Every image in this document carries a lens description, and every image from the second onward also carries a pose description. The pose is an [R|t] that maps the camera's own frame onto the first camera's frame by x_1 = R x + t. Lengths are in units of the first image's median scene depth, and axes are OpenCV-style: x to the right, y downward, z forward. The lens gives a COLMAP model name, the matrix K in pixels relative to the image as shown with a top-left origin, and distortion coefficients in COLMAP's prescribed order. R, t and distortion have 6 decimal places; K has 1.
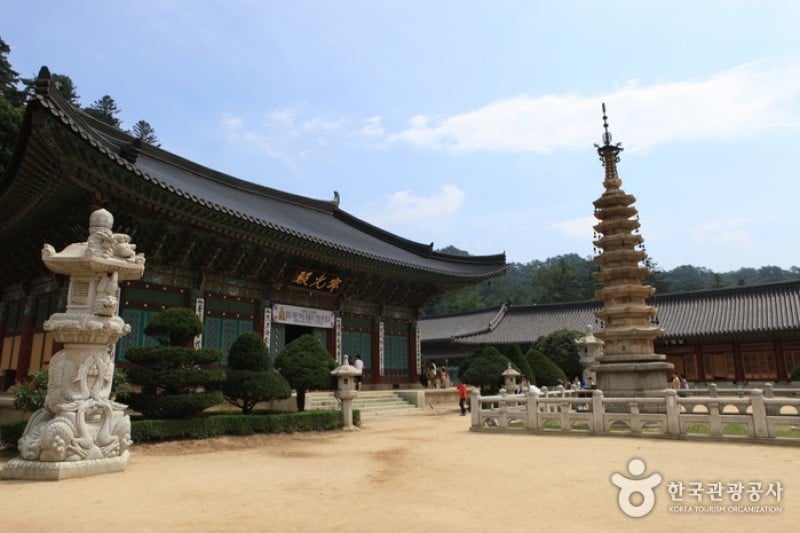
lens RADIAL K [[539.6, 0, 400.0], [0, 539.6, 266.5], [0, 0, 1]] dist [-0.108808, 0.076328]
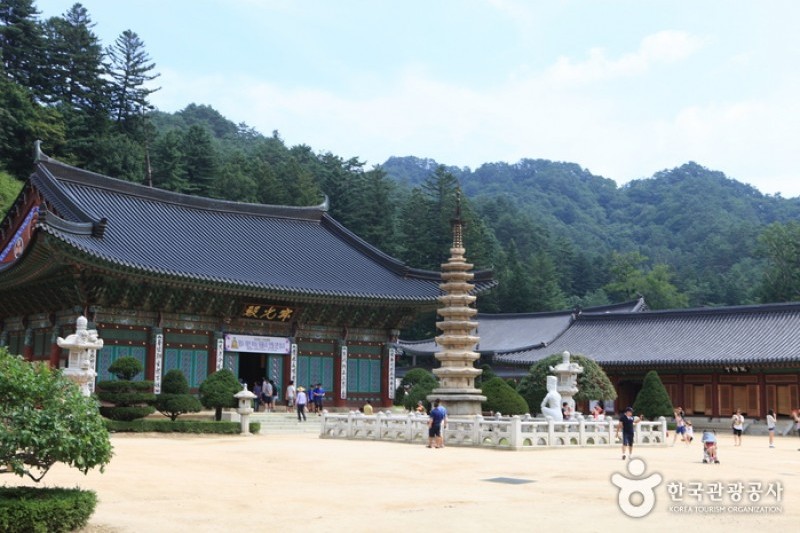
lens RADIAL K [[1023.6, 0, 401.1], [0, 1023.6, 270.3], [0, 0, 1]] dist [-0.003680, -0.010085]
pose [[0.976524, -0.004065, -0.215368, 0.609227], [0.020496, 0.997039, 0.074113, -0.225006], [0.214429, -0.076787, 0.973716, -1.052206]]
